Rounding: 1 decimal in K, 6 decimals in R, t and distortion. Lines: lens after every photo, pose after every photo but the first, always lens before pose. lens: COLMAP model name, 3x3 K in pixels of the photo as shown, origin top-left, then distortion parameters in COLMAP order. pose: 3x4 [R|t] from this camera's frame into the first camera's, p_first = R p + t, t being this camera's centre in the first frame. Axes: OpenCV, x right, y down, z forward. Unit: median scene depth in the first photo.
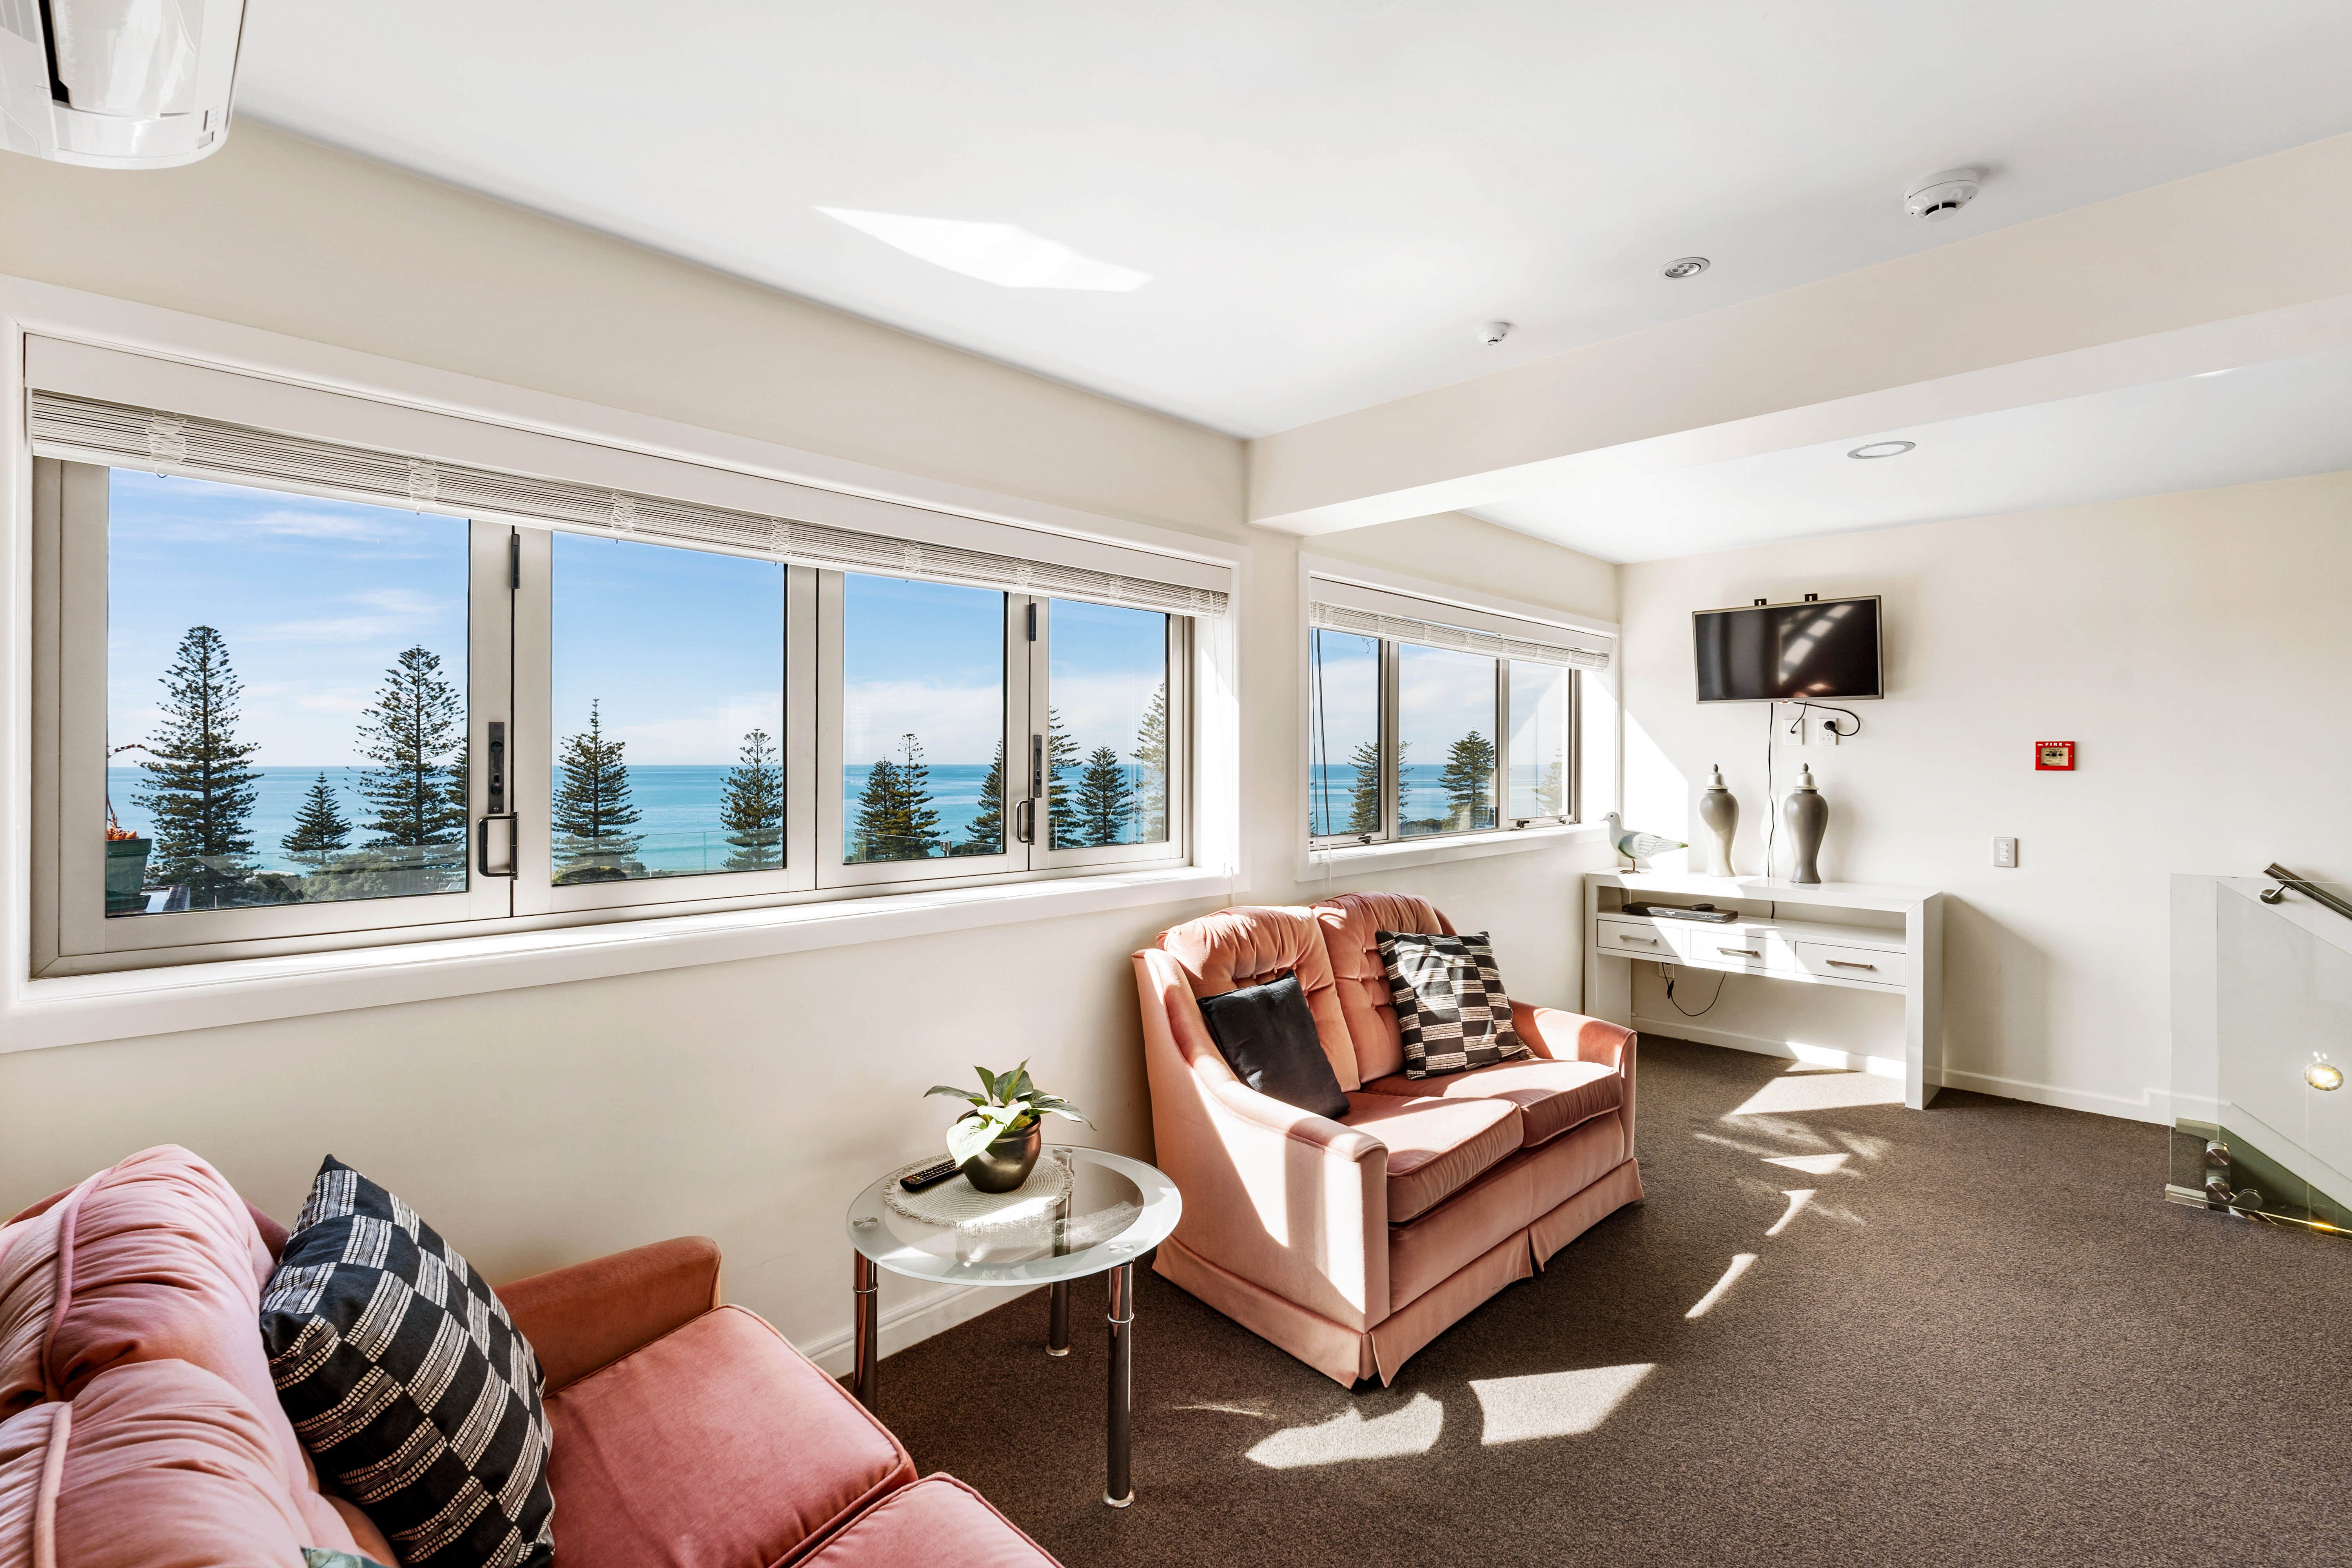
lens RADIAL K [[1052.0, 0, 1174.4], [0, 1052.0, 773.1], [0, 0, 1]] dist [0.002584, -0.000915]
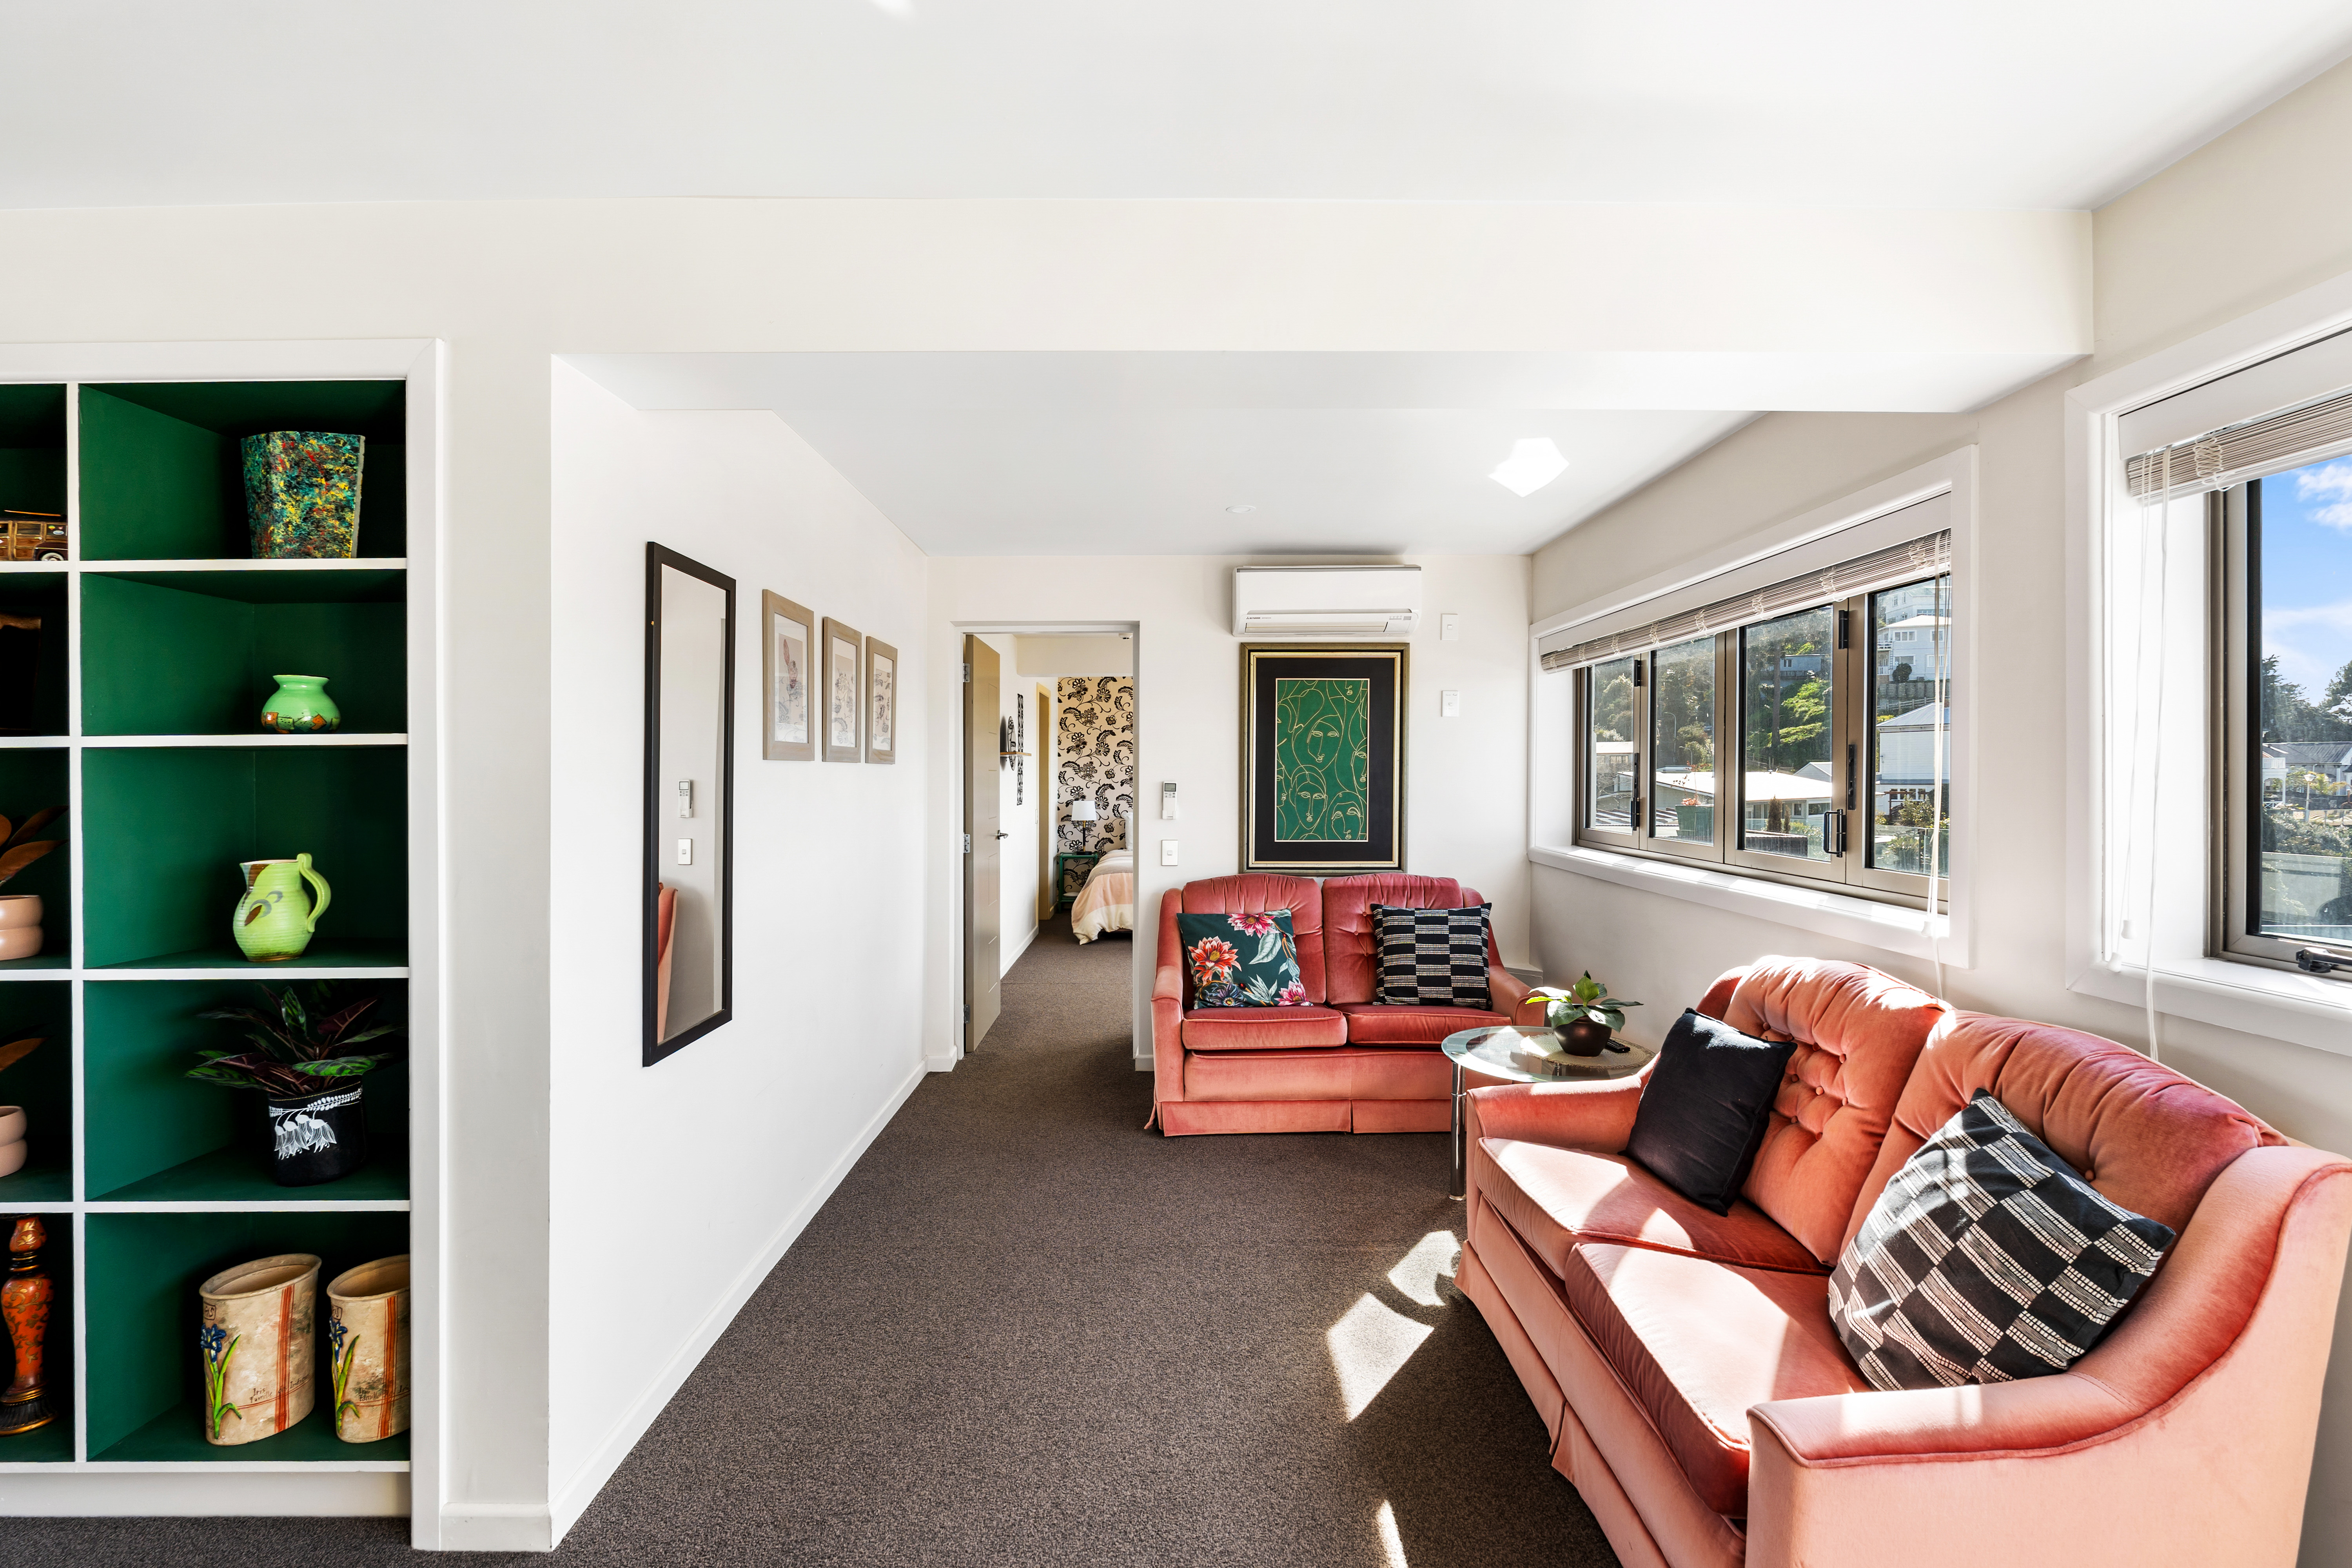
lens RADIAL K [[1052.0, 0, 1180.1], [0, 1052.0, 782.1], [0, 0, 1]] dist [0.002584, -0.000915]
pose [[-0.704514, 0.005440, -0.709669, 1.290822], [0.001986, 0.999982, 0.005695, -0.013214], [0.709687, 0.002603, -0.704512, 1.630903]]
